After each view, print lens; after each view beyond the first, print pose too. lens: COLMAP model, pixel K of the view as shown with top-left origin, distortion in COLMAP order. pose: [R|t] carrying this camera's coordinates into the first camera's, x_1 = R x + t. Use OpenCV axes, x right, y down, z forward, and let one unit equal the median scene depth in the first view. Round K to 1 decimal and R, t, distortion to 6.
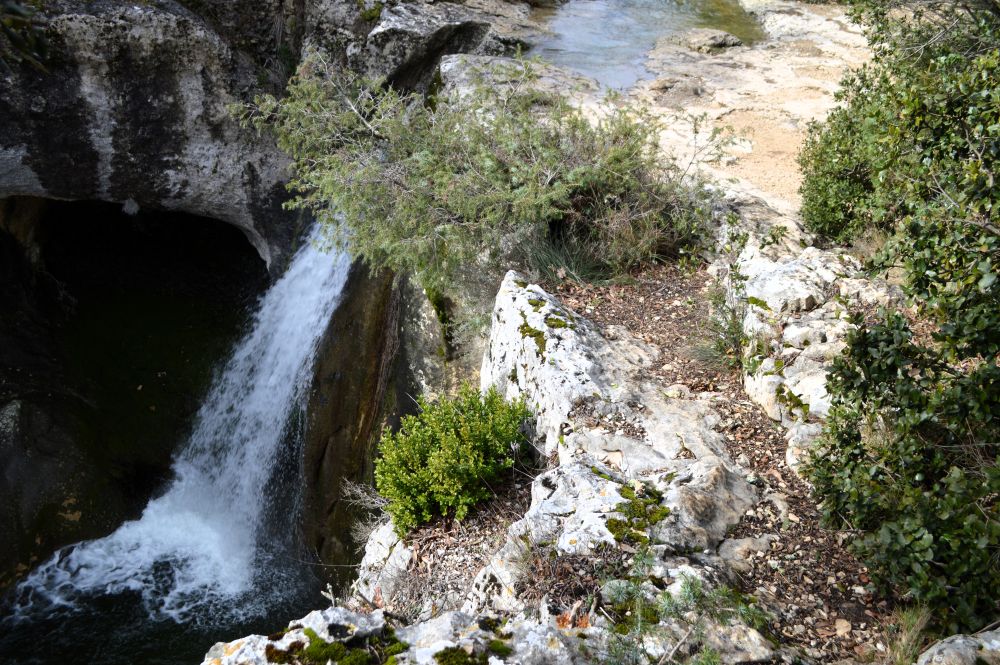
lens RADIAL K [[972.9, 0, 497.1], [0, 972.9, 347.1], [0, 0, 1]] dist [-0.067017, 0.006551]
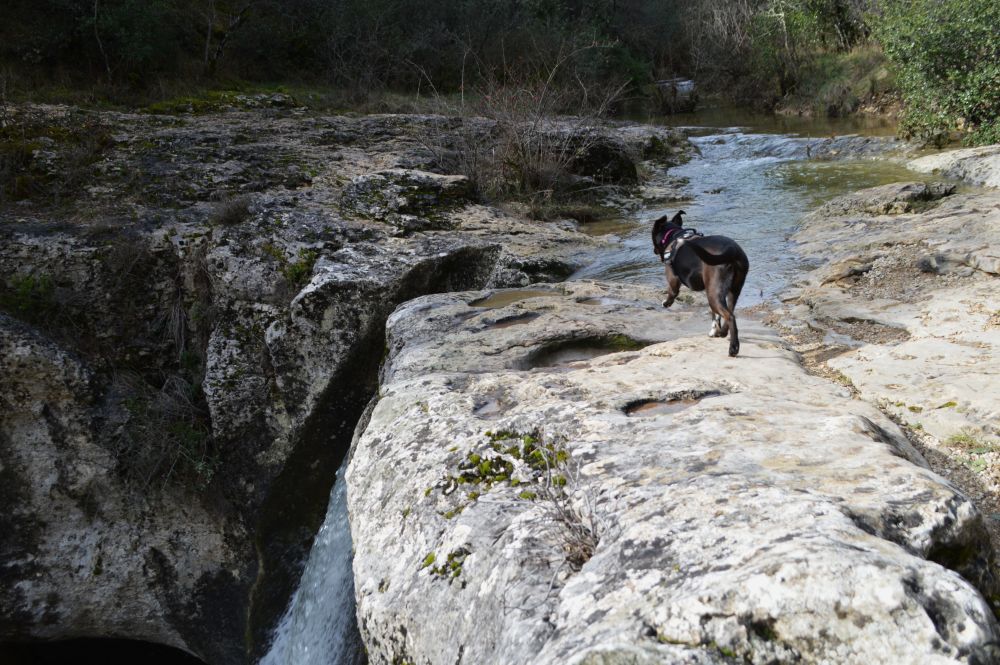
lens RADIAL K [[972.9, 0, 497.1], [0, 972.9, 347.1], [0, 0, 1]] dist [-0.067017, 0.006551]
pose [[0.976564, -0.182400, -0.114252, 0.044271], [0.137984, 0.937980, -0.318049, -0.095435], [0.165178, 0.294830, 0.941165, 0.469566]]
